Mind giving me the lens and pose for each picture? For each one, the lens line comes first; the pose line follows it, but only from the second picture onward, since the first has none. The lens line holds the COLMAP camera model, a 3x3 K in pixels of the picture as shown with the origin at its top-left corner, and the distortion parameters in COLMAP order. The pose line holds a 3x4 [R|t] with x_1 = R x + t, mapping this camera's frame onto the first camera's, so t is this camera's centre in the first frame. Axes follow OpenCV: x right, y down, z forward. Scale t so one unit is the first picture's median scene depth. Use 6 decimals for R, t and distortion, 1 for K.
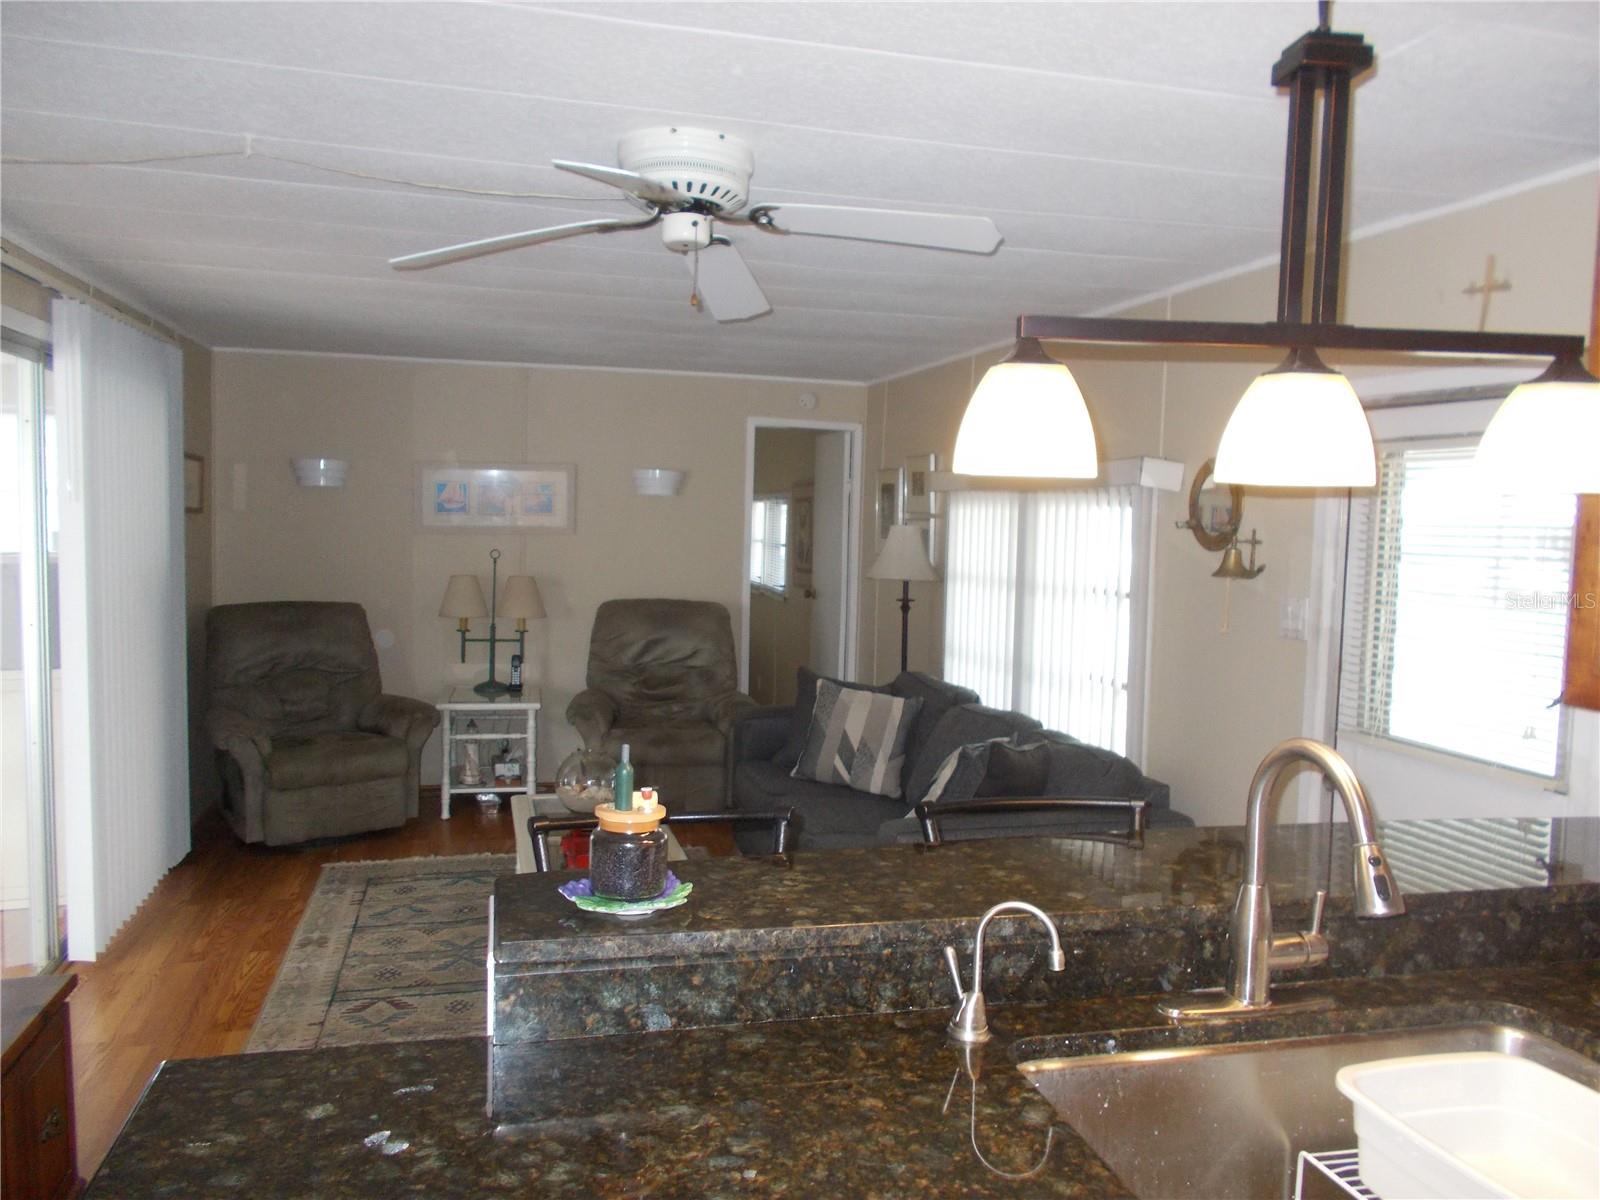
lens RADIAL K [[1229.4, 0, 743.2], [0, 1229.4, 652.6], [0, 0, 1]] dist [0.012380, -0.008003]
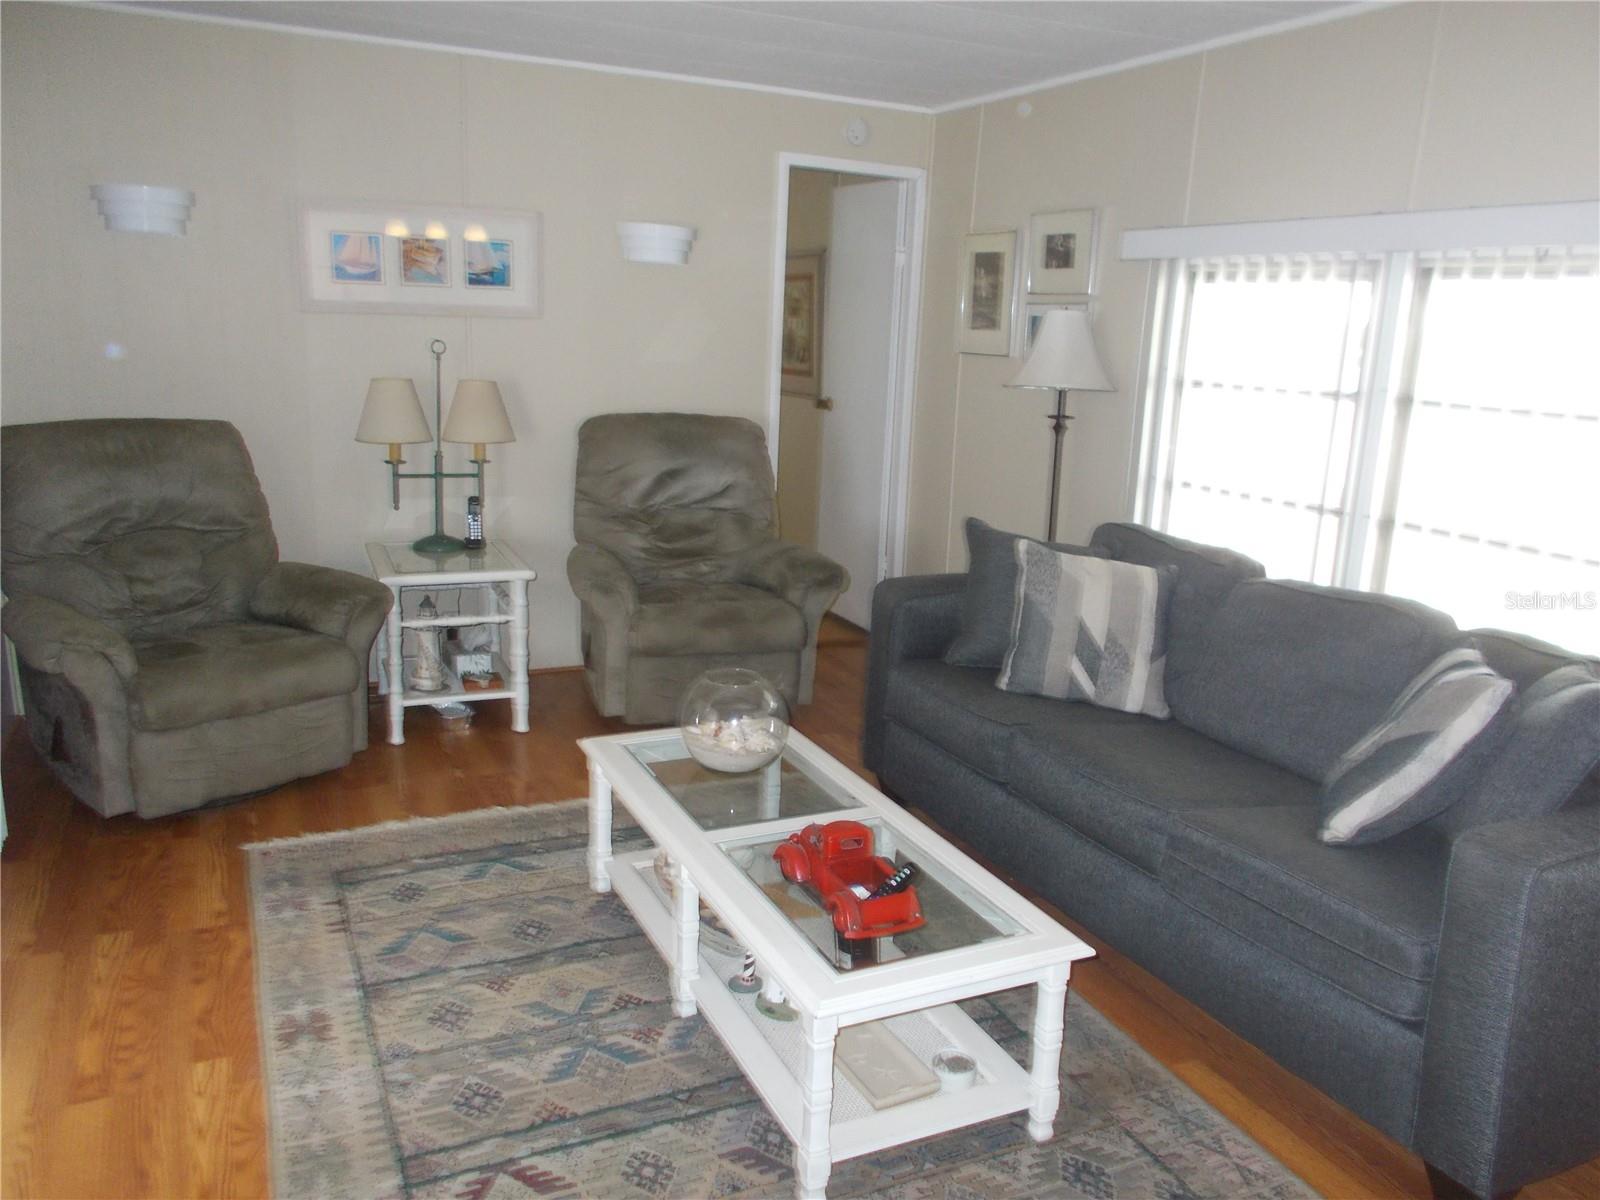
lens RADIAL K [[1229.4, 0, 761.0], [0, 1229.4, 648.6], [0, 0, 1]] dist [0.012380, -0.008003]
pose [[0.978790, -0.038229, 0.201267, -0.185885], [0.006812, 0.987965, 0.154526, -0.021274], [-0.204753, -0.149878, 0.967271, 0.317738]]
